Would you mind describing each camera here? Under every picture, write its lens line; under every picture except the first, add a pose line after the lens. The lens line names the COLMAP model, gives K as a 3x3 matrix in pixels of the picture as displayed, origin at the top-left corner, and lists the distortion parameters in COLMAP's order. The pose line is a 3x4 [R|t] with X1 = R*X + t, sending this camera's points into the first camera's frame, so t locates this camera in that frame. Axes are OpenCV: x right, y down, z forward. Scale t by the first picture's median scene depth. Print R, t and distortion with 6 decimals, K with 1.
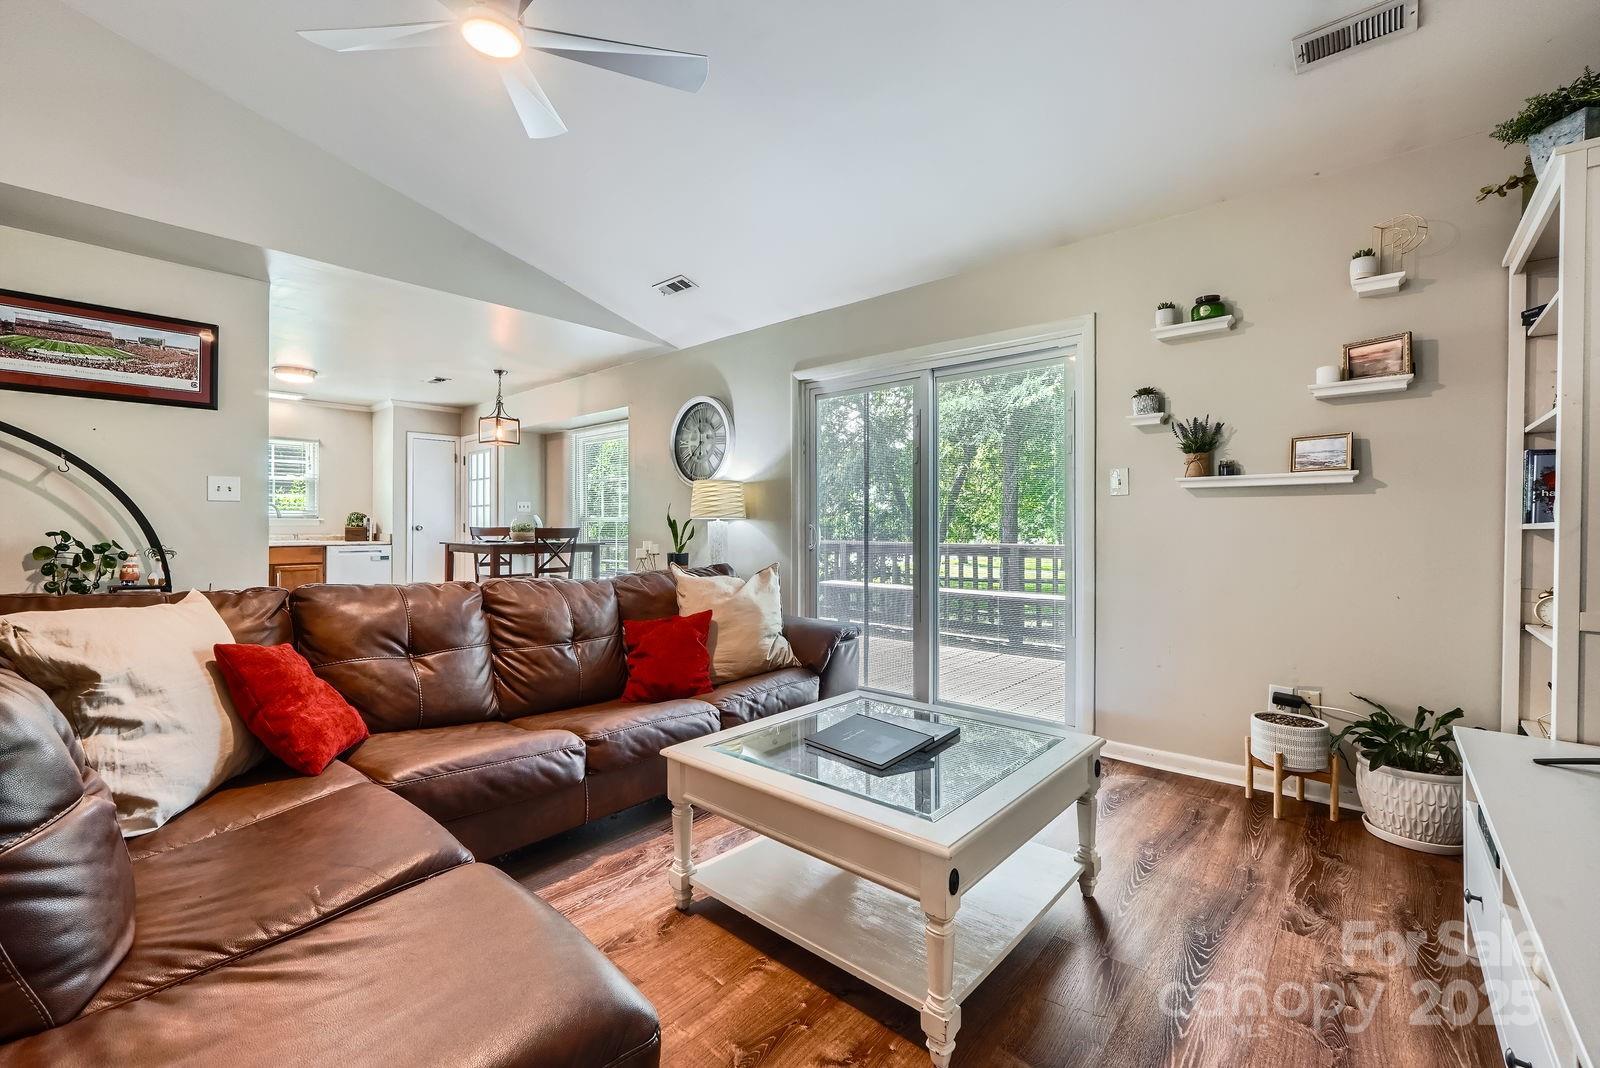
lens RADIAL K [[679.8, 0, 807.0], [0, 679.8, 524.7], [0, 0, 1]] dist [-0.015432, 0.004176]
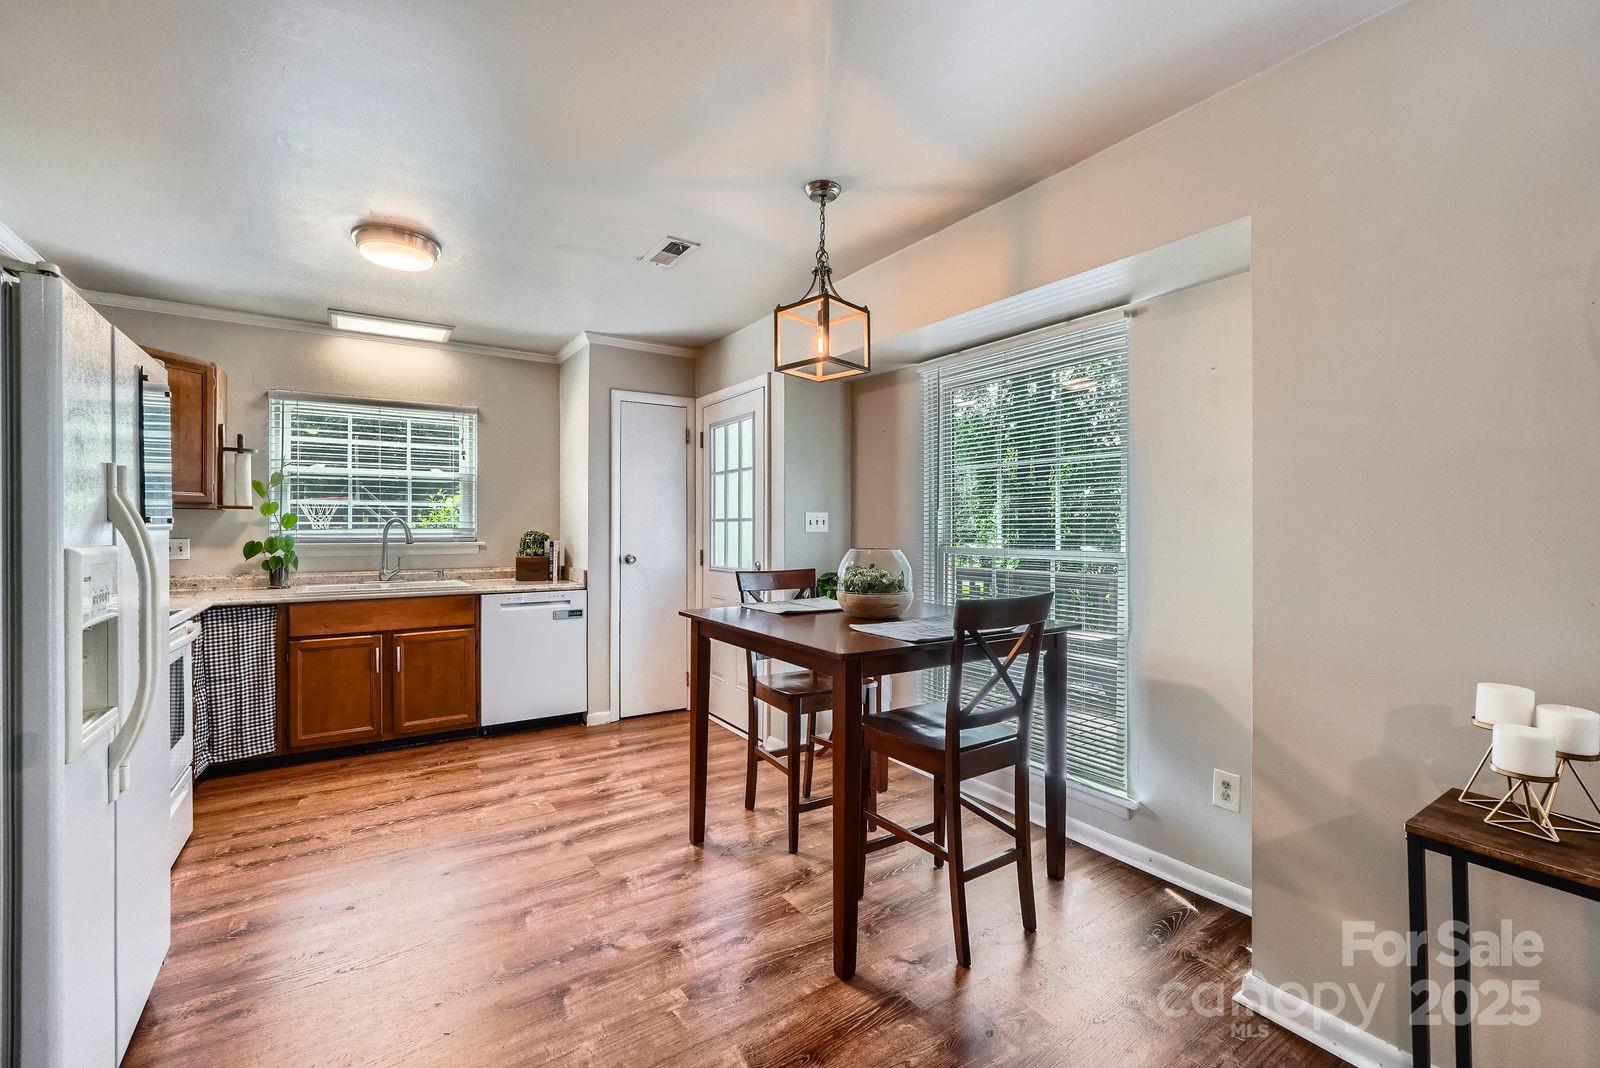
lens RADIAL K [[679.8, 0, 801.8], [0, 679.8, 527.2], [0, 0, 1]] dist [-0.015432, 0.004176]
pose [[0.966124, 0.001203, -0.258077, -0.359500], [-0.001354, 0.999999, -0.000406, -0.027384], [0.258076, 0.000741, 0.966124, 0.609372]]
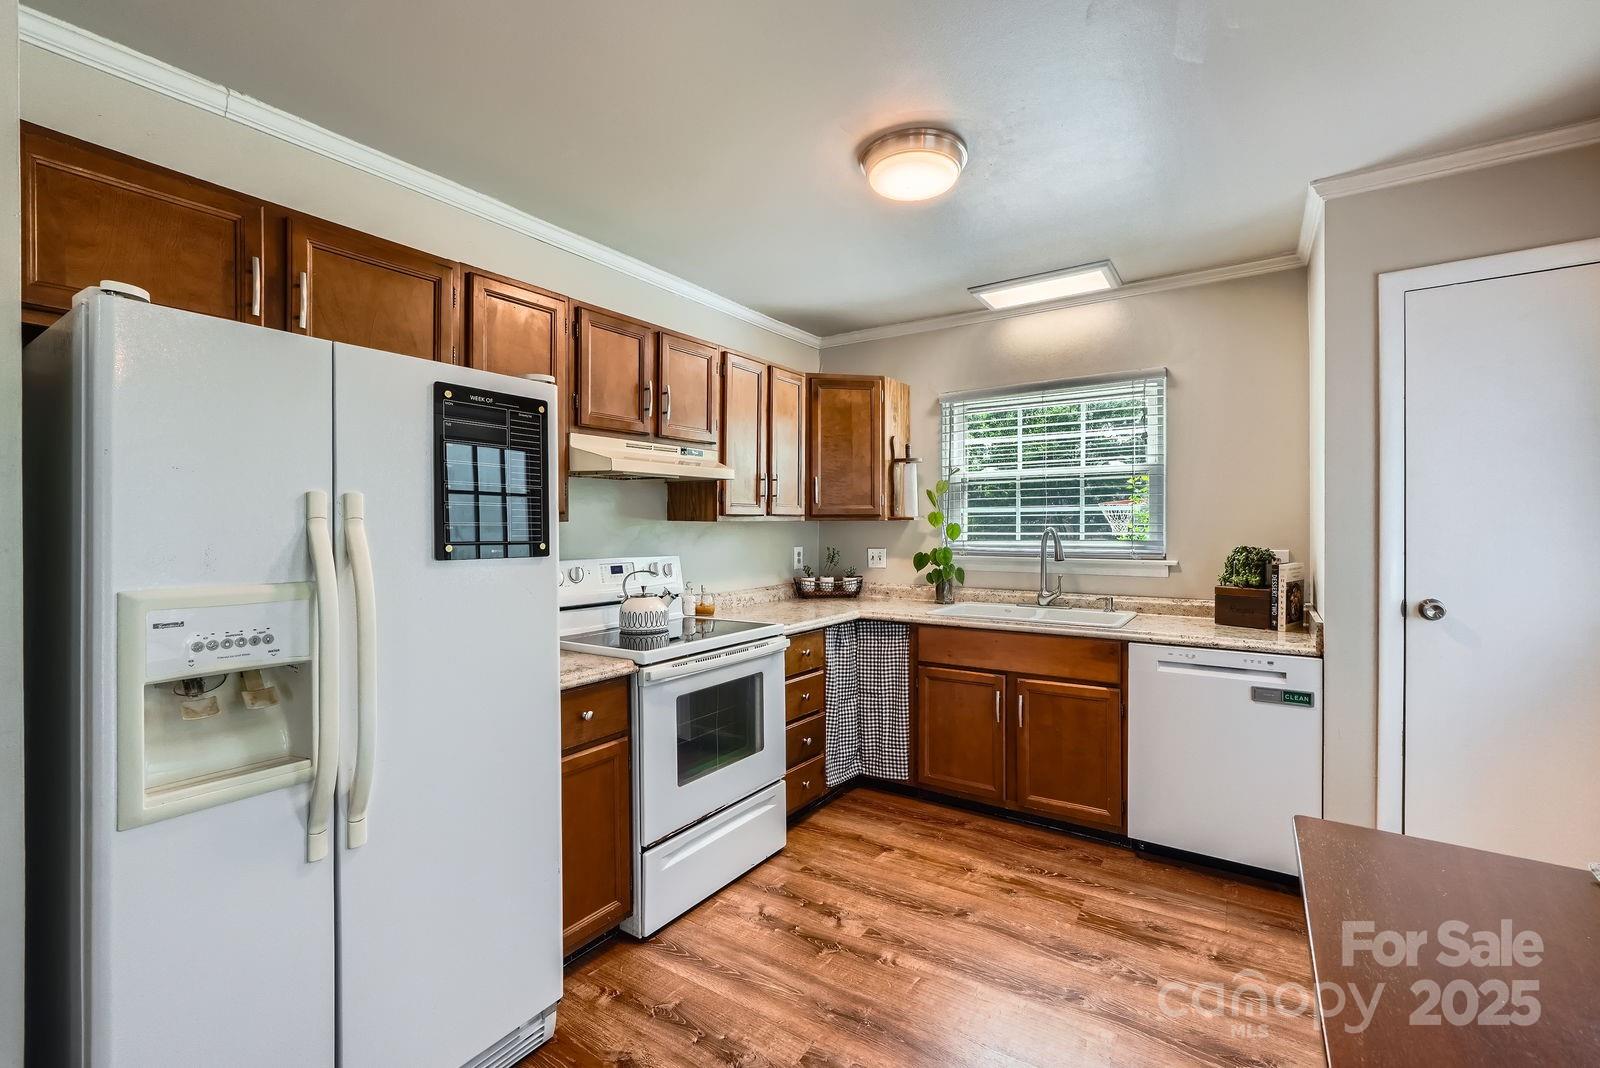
lens RADIAL K [[679.8, 0, 801.8], [0, 679.8, 529.0], [0, 0, 1]] dist [-0.015432, 0.004176]
pose [[0.127801, 0.003655, -0.991793, -0.416929], [0.003507, 0.999985, 0.004137, -0.037784], [0.991794, -0.004007, 0.127786, 0.888514]]
